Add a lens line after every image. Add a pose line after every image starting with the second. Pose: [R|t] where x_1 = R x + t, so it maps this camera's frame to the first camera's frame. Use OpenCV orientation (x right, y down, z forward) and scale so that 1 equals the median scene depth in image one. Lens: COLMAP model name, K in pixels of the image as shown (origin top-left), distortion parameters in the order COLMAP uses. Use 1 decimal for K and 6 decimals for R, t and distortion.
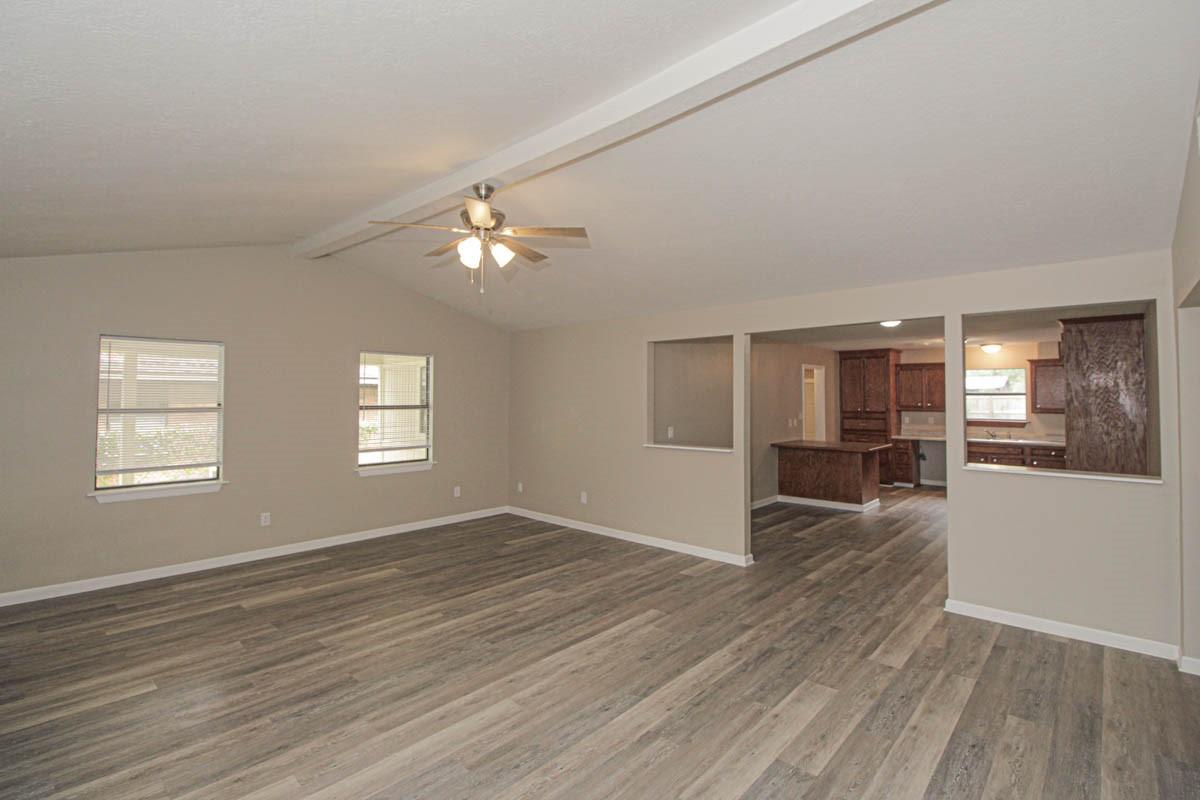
lens RADIAL K [[552.8, 0, 606.5], [0, 552.8, 380.3], [0, 0, 1]] dist [0.001435, -0.012630]
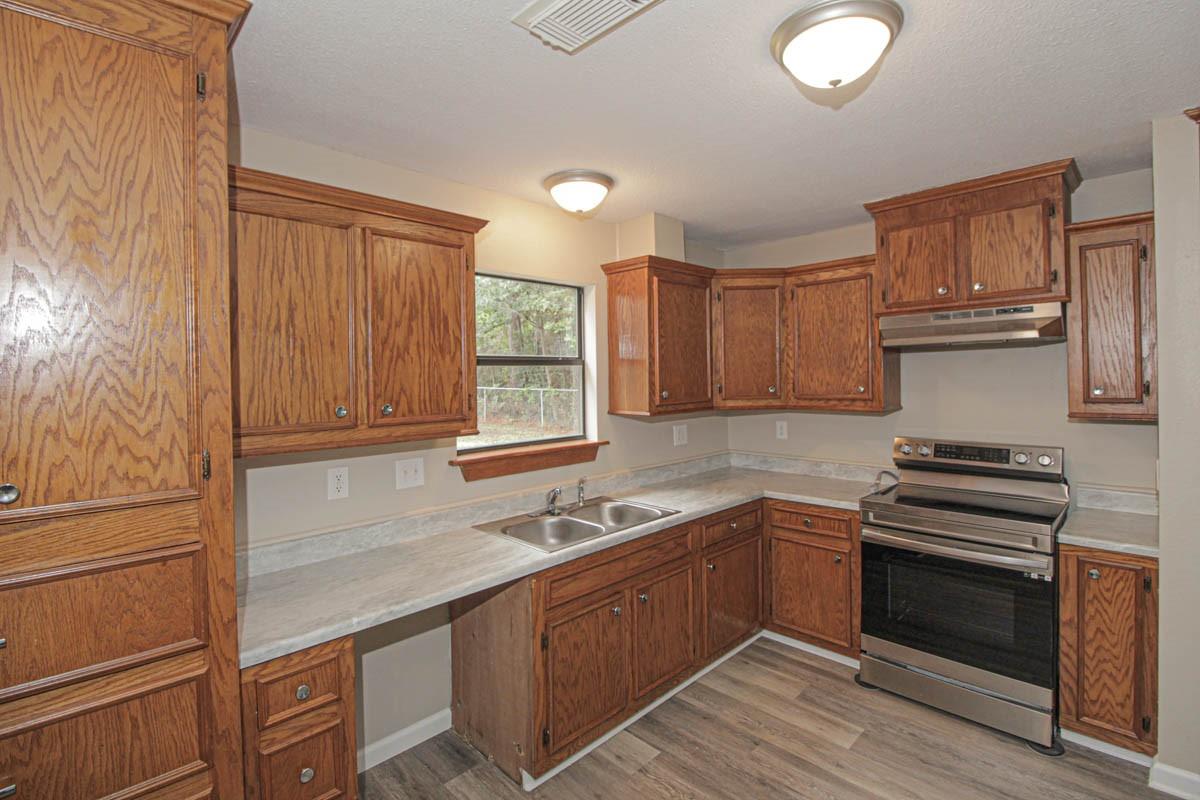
lens RADIAL K [[550.5, 0, 603.9], [0, 550.5, 378.2], [0, 0, 1]] dist [-0.001213, -0.012260]
pose [[0.034001, -0.010030, 0.999371, 0.729870], [-0.011559, 0.999879, 0.010428, 0.055559], [-0.999355, -0.011907, 0.033881, 1.708535]]
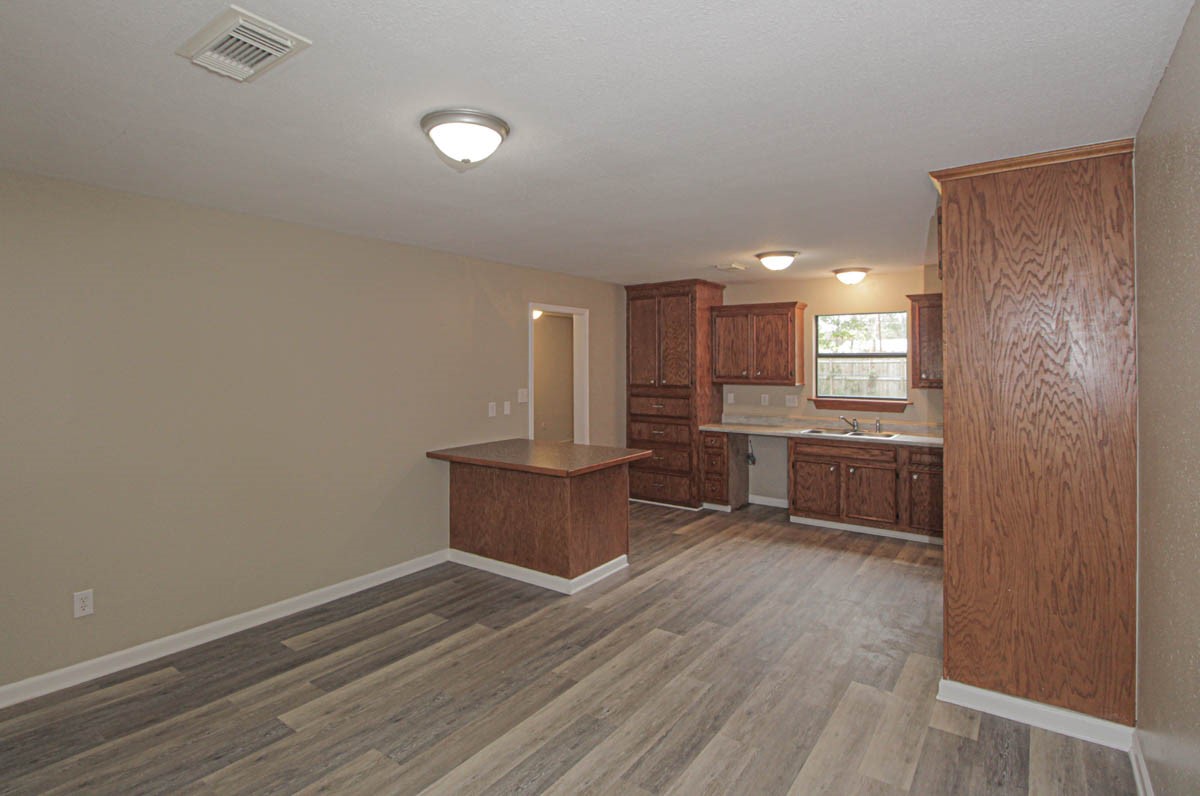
lens RADIAL K [[626.0, 0, 569.1], [0, 626.0, 353.8], [0, 0, 1]] dist [0.005826, 0.000265]
pose [[0.995045, -0.002677, 0.099395, 0.587919], [0.001012, 0.999858, 0.016794, 0.020823], [-0.099425, -0.016610, 0.994906, 0.647474]]
